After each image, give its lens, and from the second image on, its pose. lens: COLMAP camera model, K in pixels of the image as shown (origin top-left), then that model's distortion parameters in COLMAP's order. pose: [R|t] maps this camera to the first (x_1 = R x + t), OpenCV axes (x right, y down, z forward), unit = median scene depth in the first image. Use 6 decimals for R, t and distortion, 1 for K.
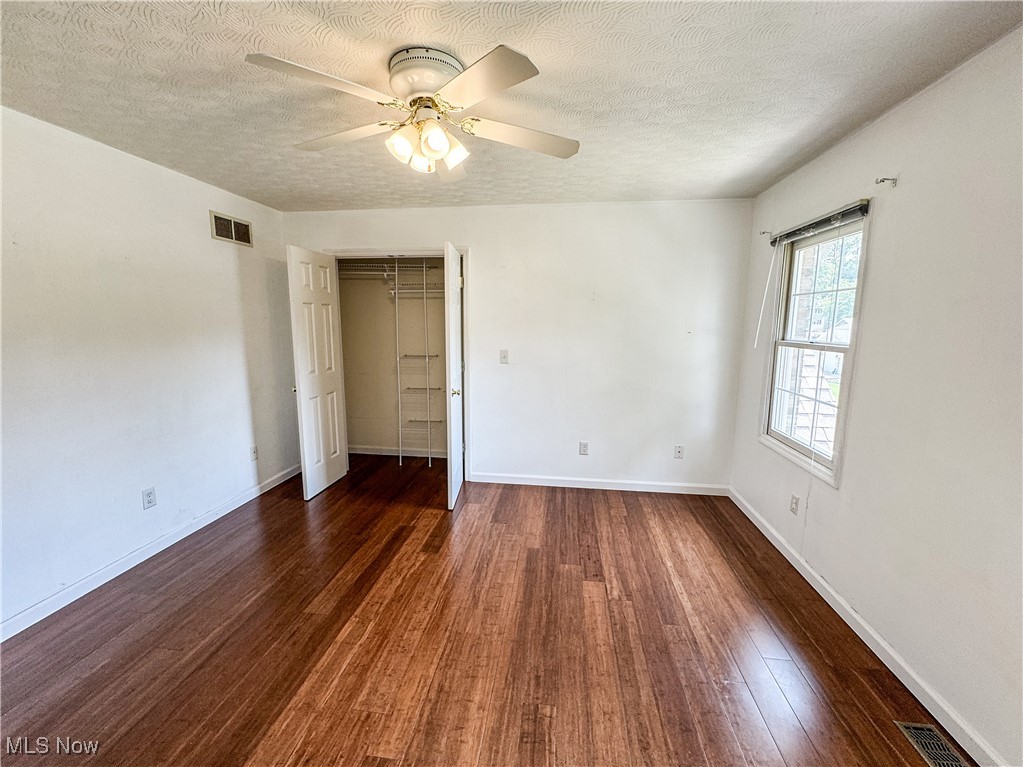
lens RADIAL K [[422.6, 0, 513.7], [0, 422.6, 382.4], [0, 0, 1]] dist [-0.002371, -0.000290]
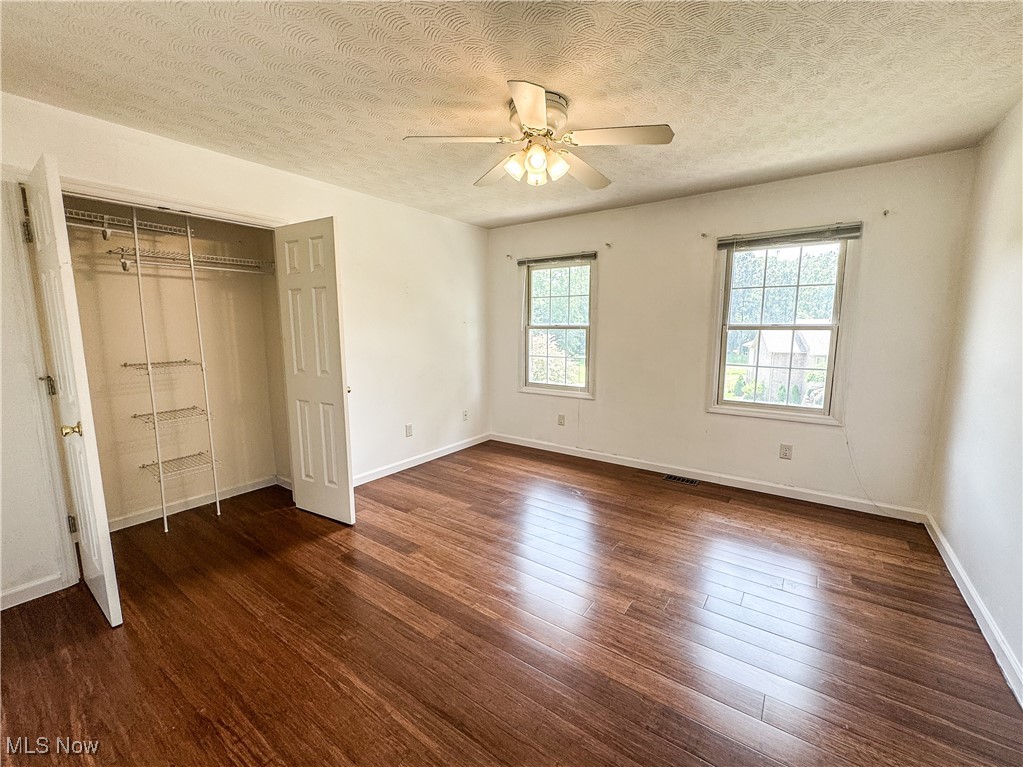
lens RADIAL K [[422.6, 0, 521.1], [0, 422.6, 383.3], [0, 0, 1]] dist [-0.002371, -0.000290]
pose [[0.461088, -0.129841, 0.877803, -0.810168], [0.132401, 0.988230, 0.076628, -0.010745], [-0.877421, 0.080890, 0.472852, 0.285532]]
